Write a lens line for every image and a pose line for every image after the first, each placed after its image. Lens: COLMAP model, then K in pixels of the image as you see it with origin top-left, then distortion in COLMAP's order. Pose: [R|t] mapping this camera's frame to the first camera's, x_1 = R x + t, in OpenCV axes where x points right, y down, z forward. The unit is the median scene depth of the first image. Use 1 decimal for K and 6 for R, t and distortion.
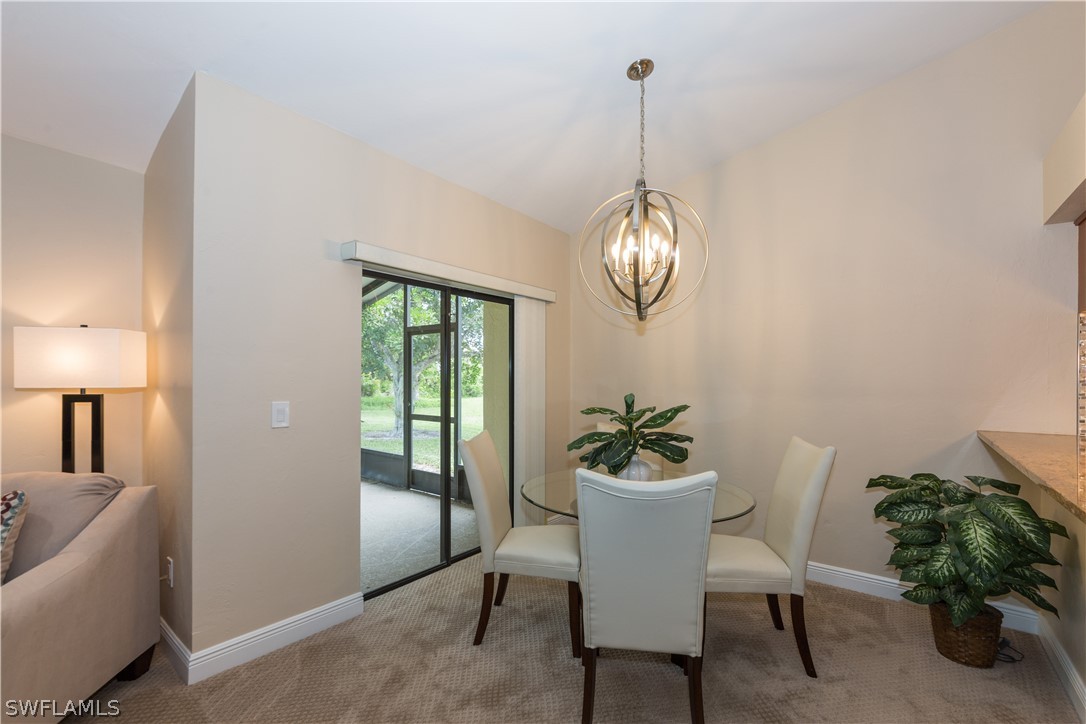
lens RADIAL K [[447.9, 0, 548.2], [0, 447.9, 378.8], [0, 0, 1]] dist [0.001961, 0.000400]
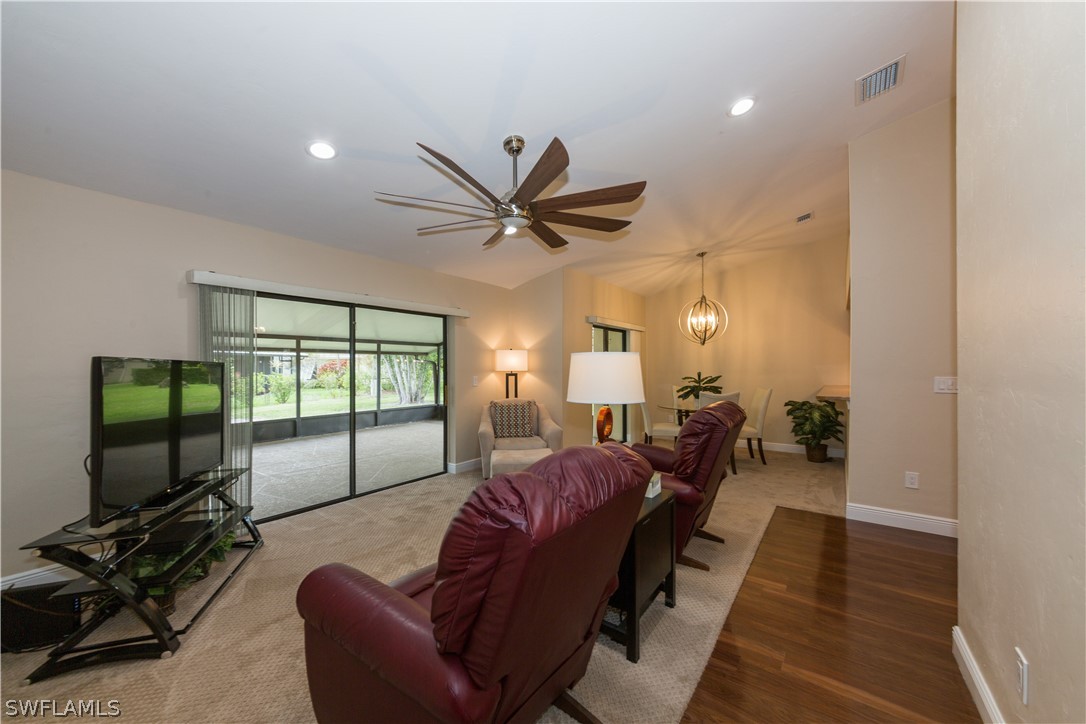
lens RADIAL K [[406.7, 0, 537.0], [0, 406.7, 369.9], [0, 0, 1]] dist [-0.002192, 0.000155]
pose [[0.999587, -0.006282, 0.028026, -0.923766], [0.006244, 0.999979, 0.001449, 0.011411], [-0.028035, -0.001273, 0.999606, -1.535287]]
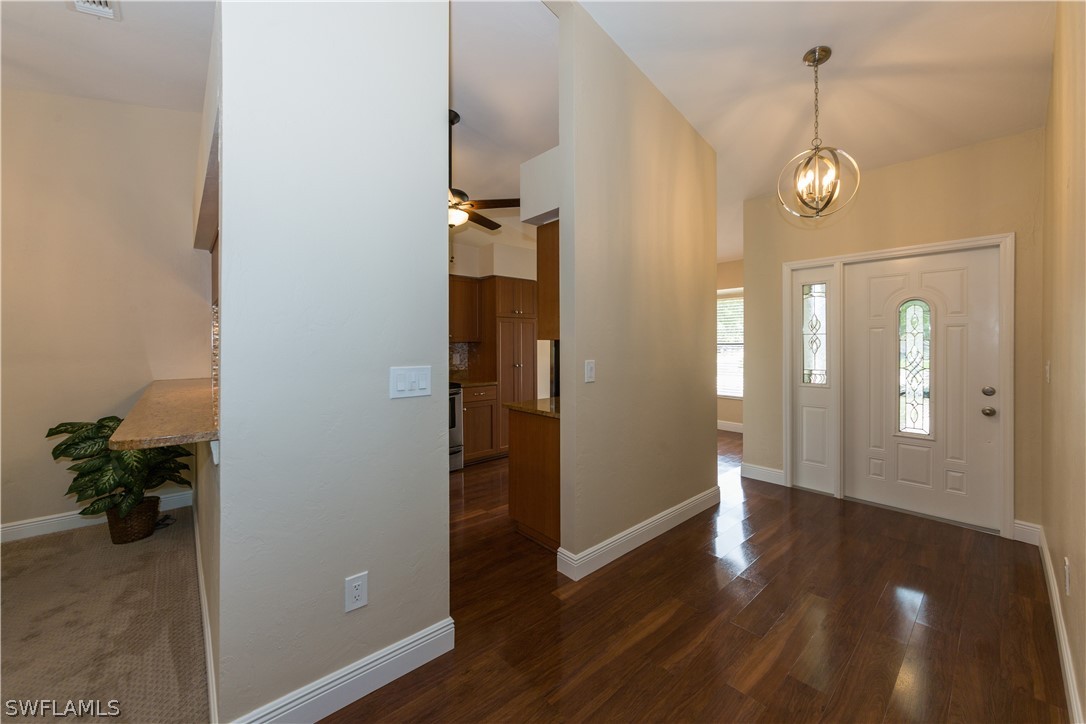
lens RADIAL K [[406.7, 0, 536.2], [0, 406.7, 348.6], [0, 0, 1]] dist [-0.002192, 0.000155]
pose [[0.179795, -0.009003, 0.983663, -0.106766], [0.005337, 0.999952, 0.008177, 0.011097], [-0.983690, 0.003780, 0.179834, -0.485766]]
